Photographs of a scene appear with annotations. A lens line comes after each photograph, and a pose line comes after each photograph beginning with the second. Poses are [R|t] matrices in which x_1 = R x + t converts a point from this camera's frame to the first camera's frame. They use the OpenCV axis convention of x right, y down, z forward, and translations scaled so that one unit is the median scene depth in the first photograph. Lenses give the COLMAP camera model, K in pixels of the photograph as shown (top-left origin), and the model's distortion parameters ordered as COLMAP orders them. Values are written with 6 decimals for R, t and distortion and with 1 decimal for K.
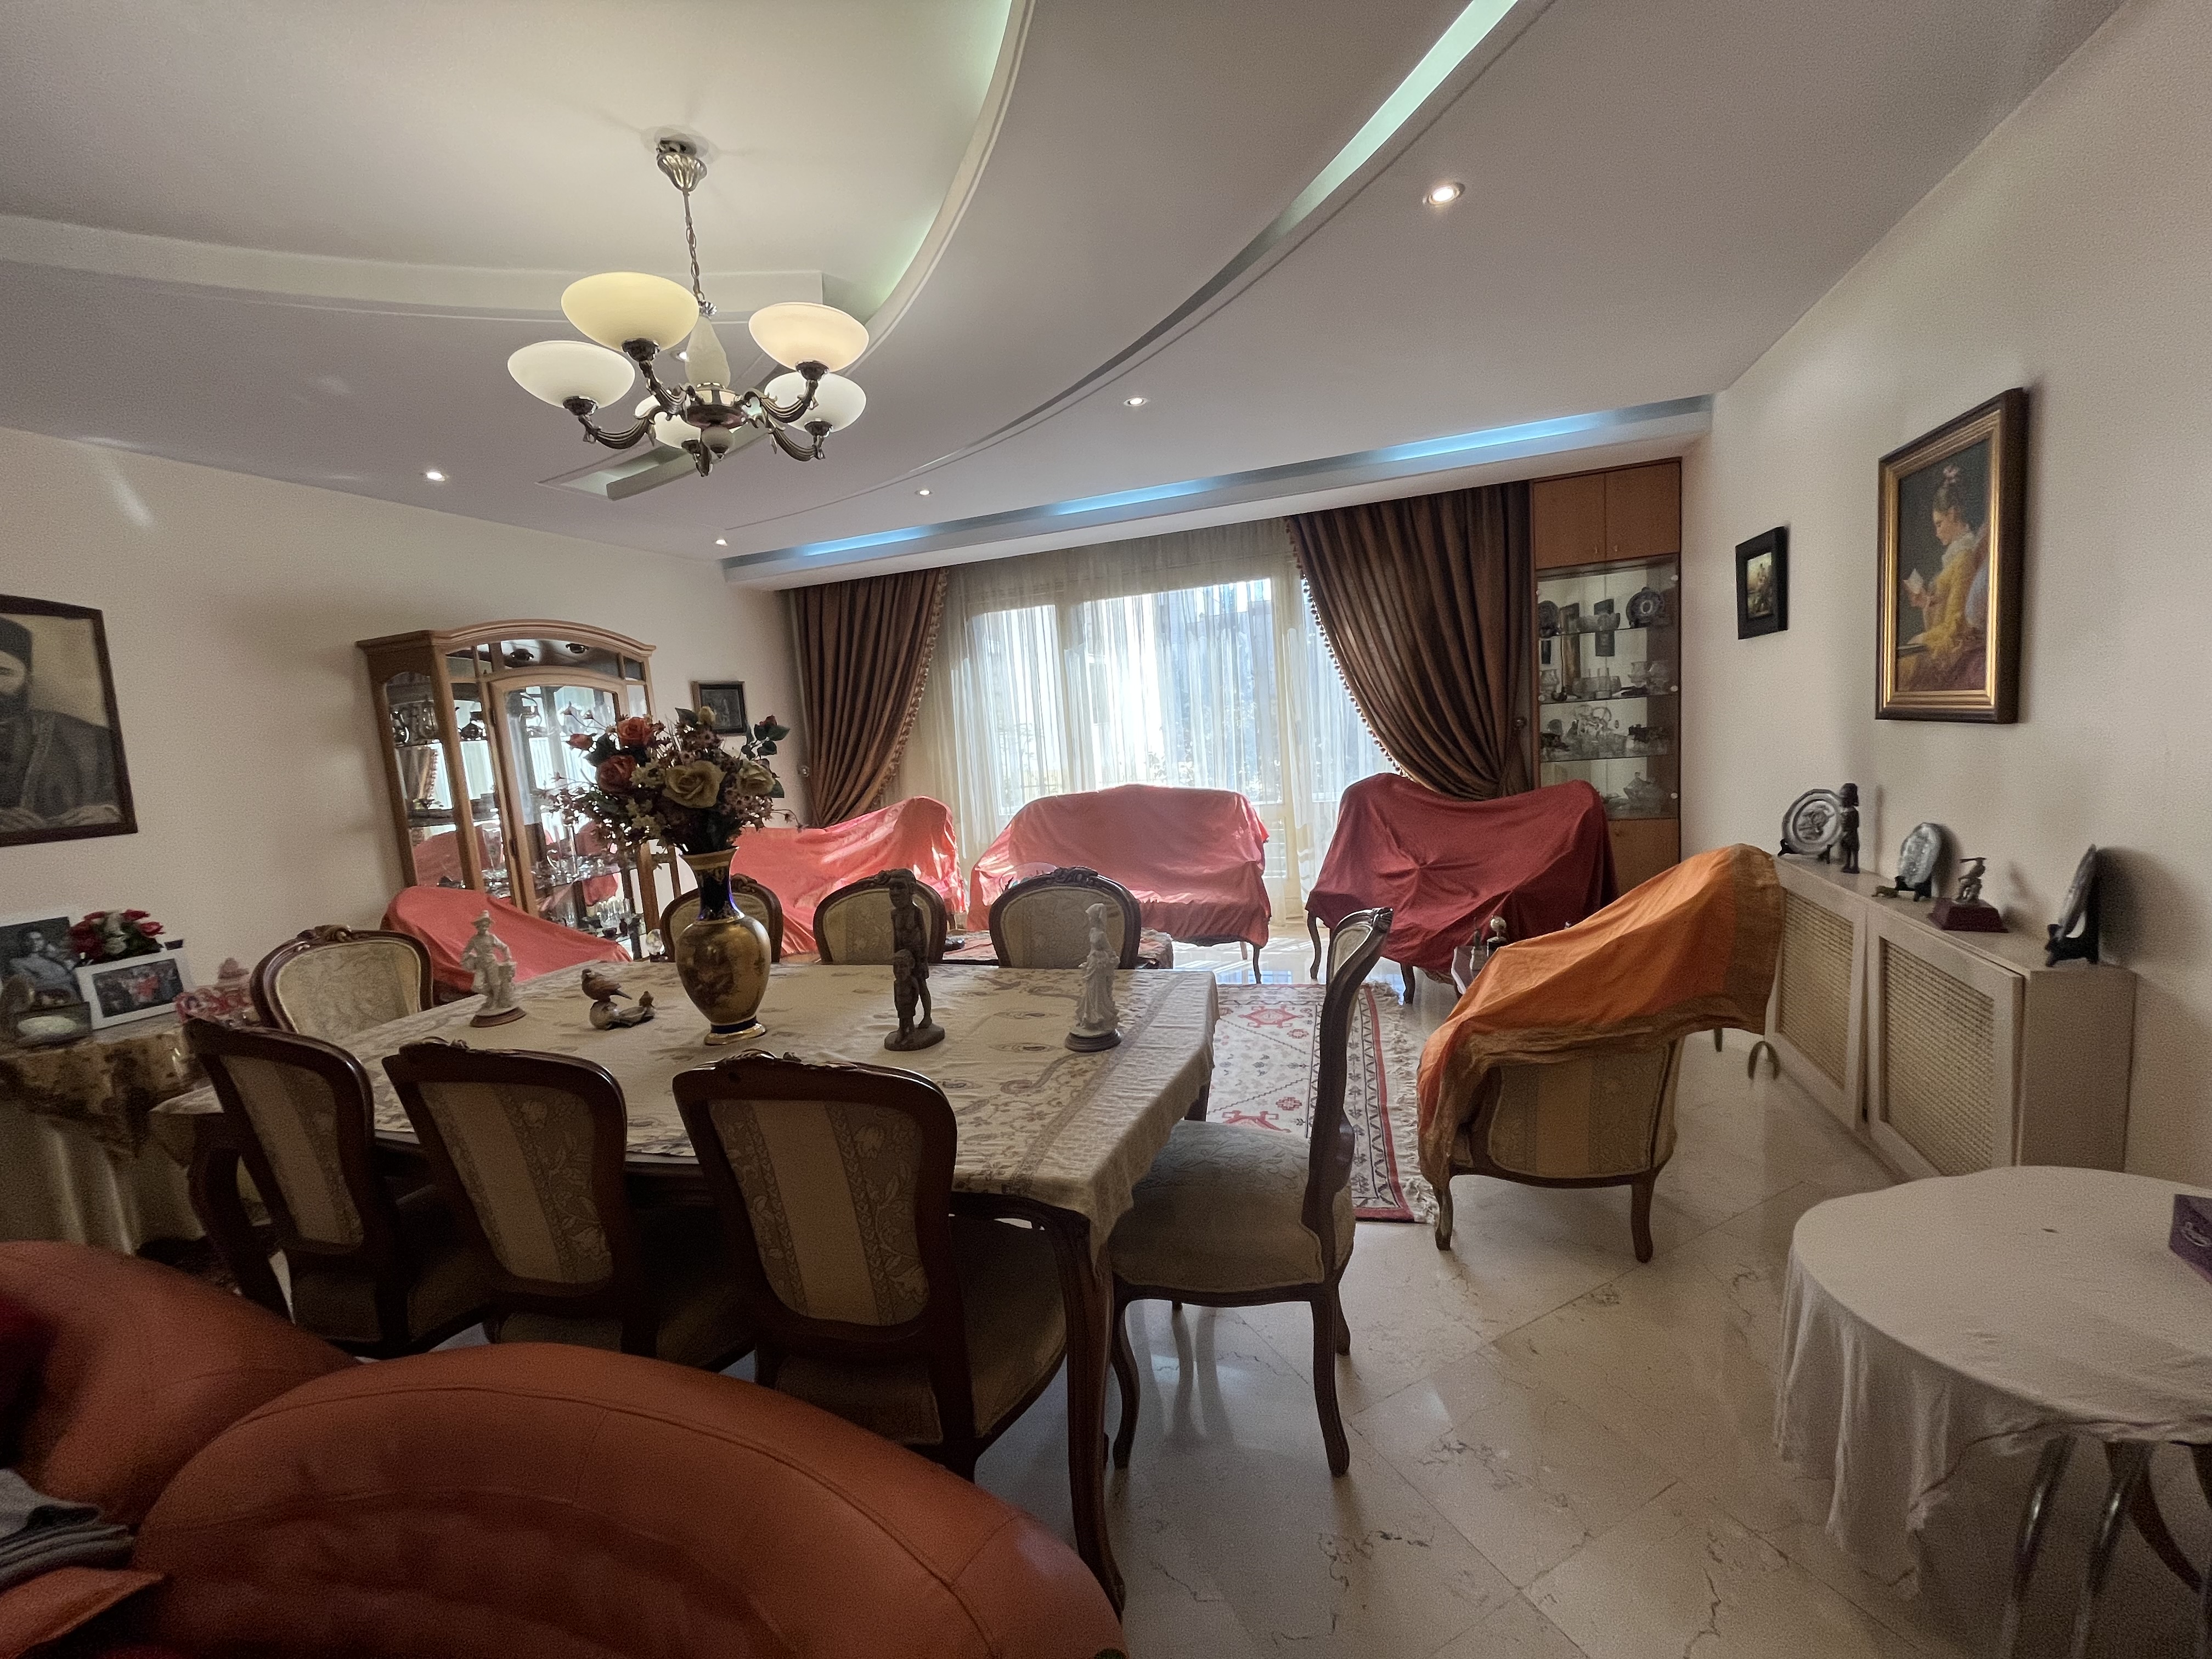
lens RADIAL K [[890.7, 0, 1101.0], [0, 890.7, 833.1], [0, 0, 1]] dist [-0.002331, -0.000386]
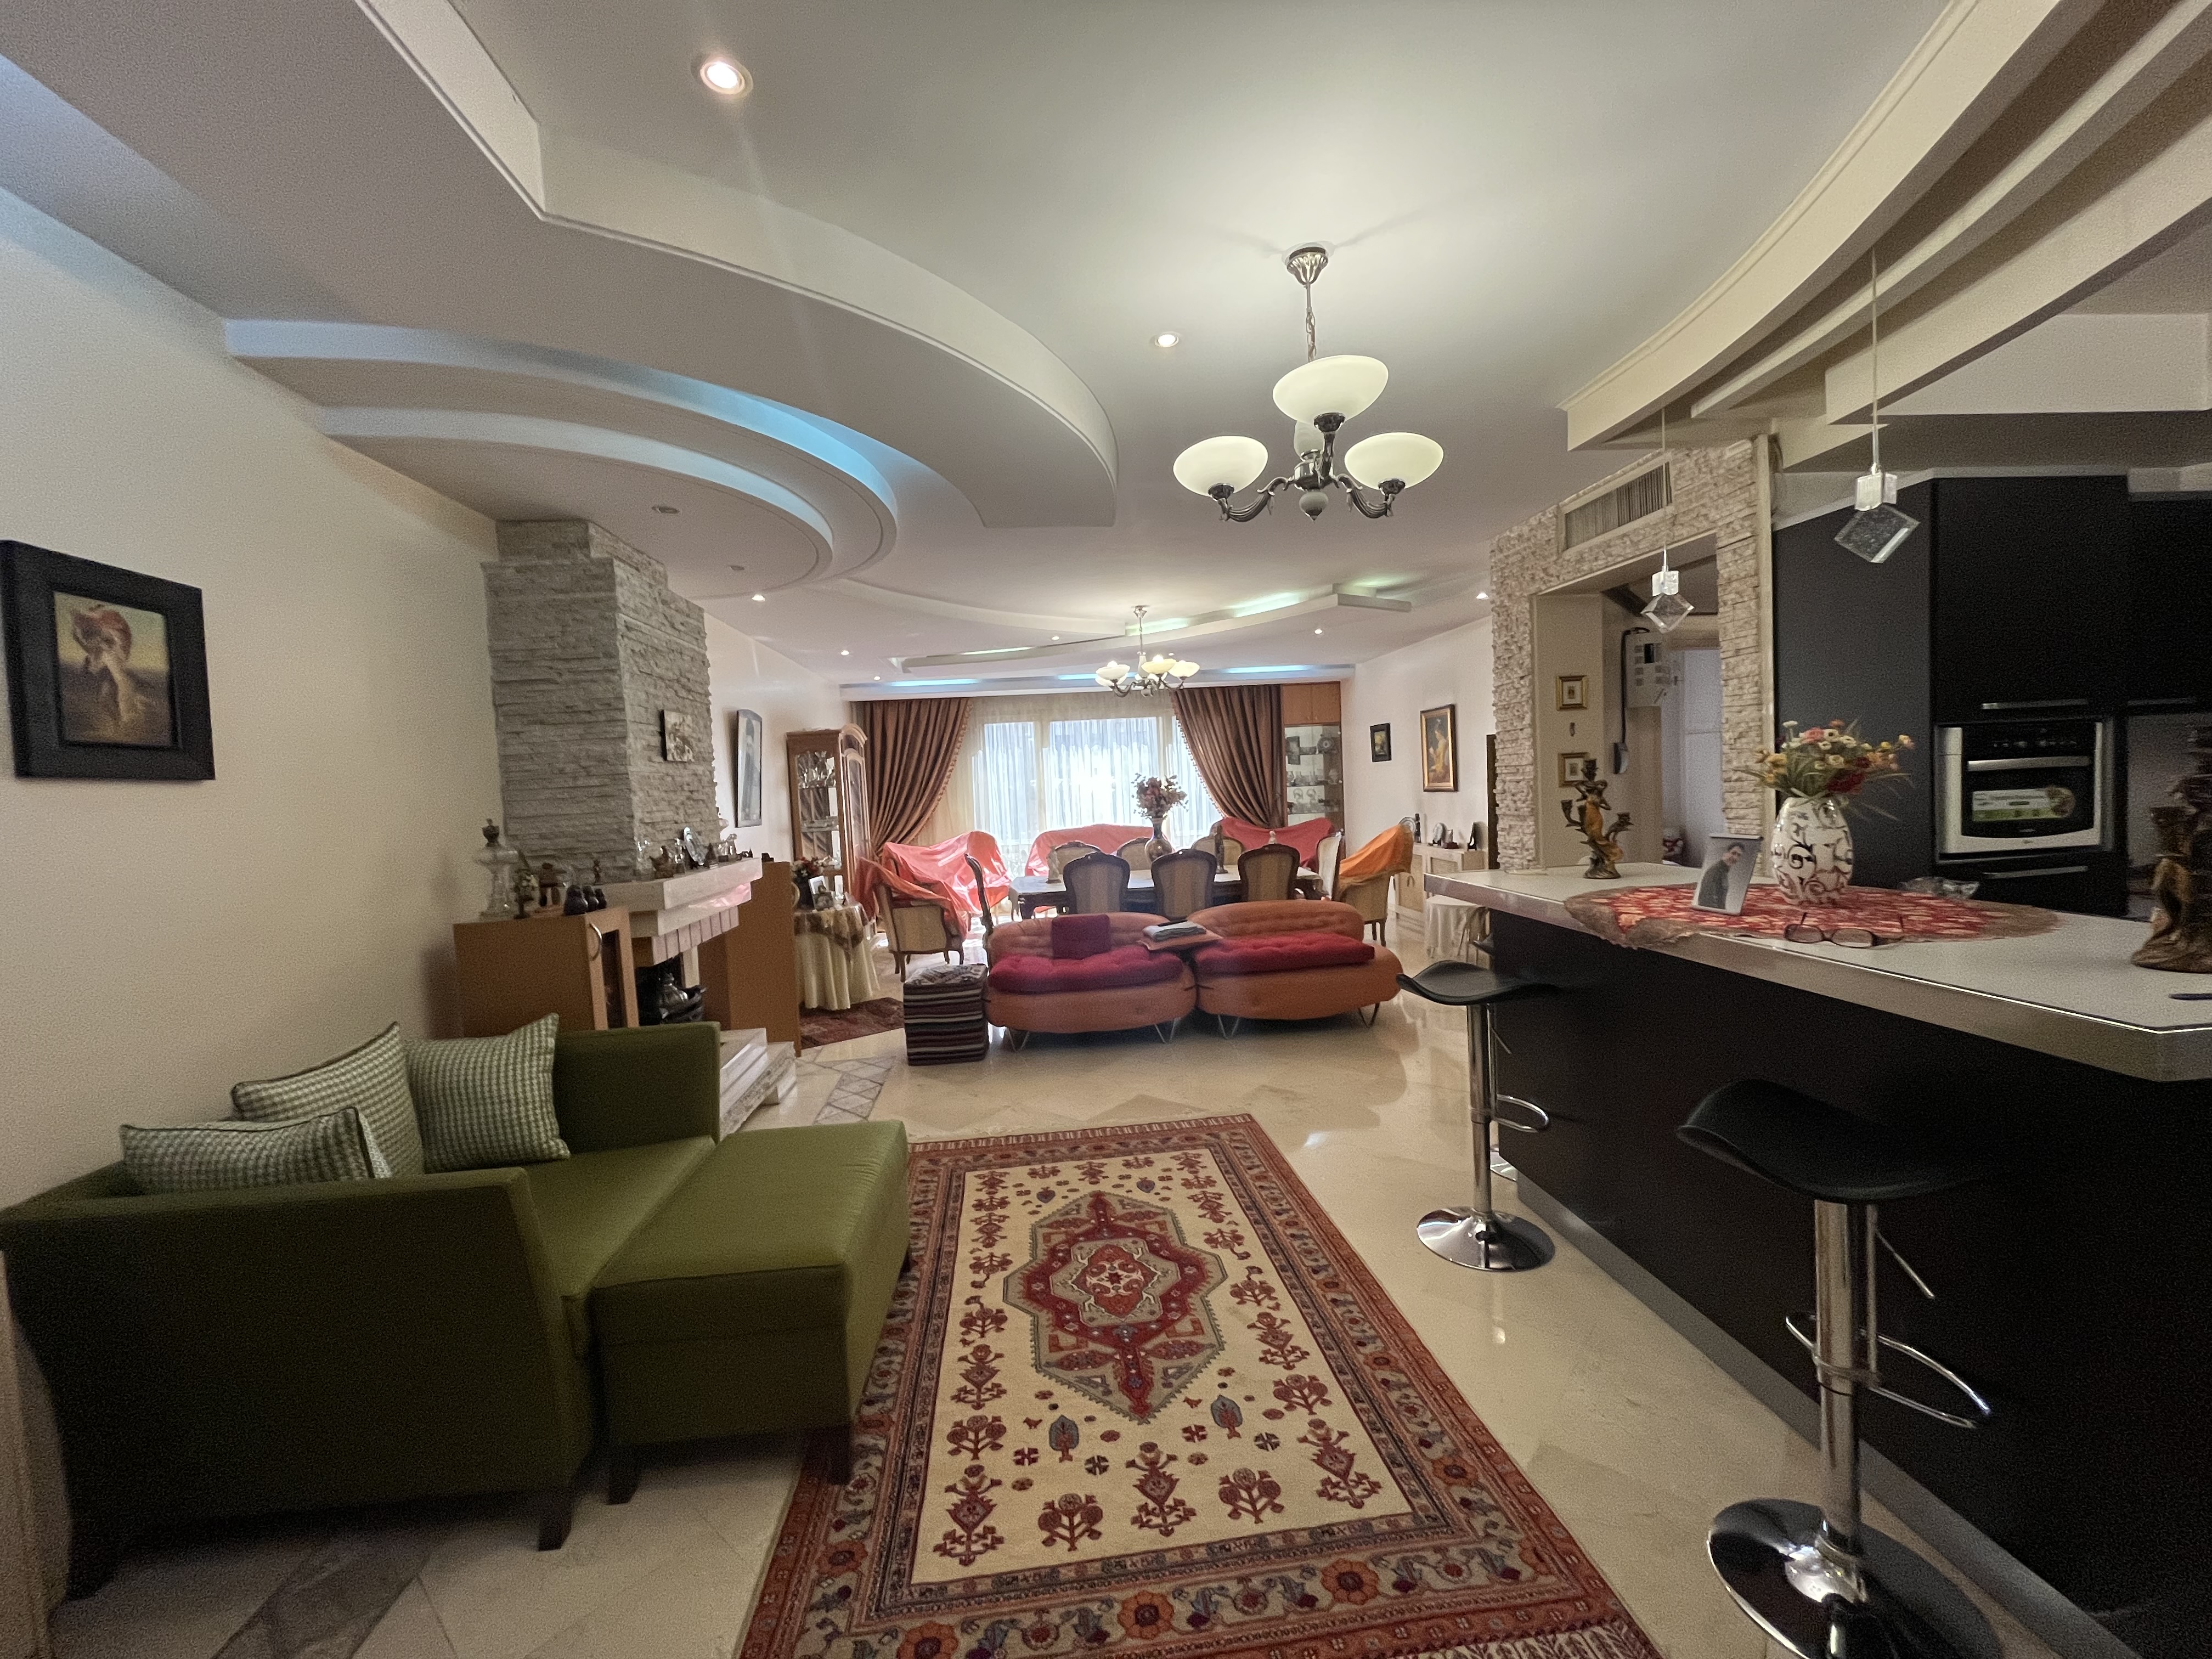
lens RADIAL K [[890.7, 0, 1101.0], [0, 890.7, 833.1], [0, 0, 1]] dist [-0.002331, -0.000386]
pose [[0.915088, 0.010319, 0.403122, -0.797526], [0.028278, 0.995569, -0.089676, 0.147953], [-0.402261, 0.093461, 0.910742, -0.772670]]
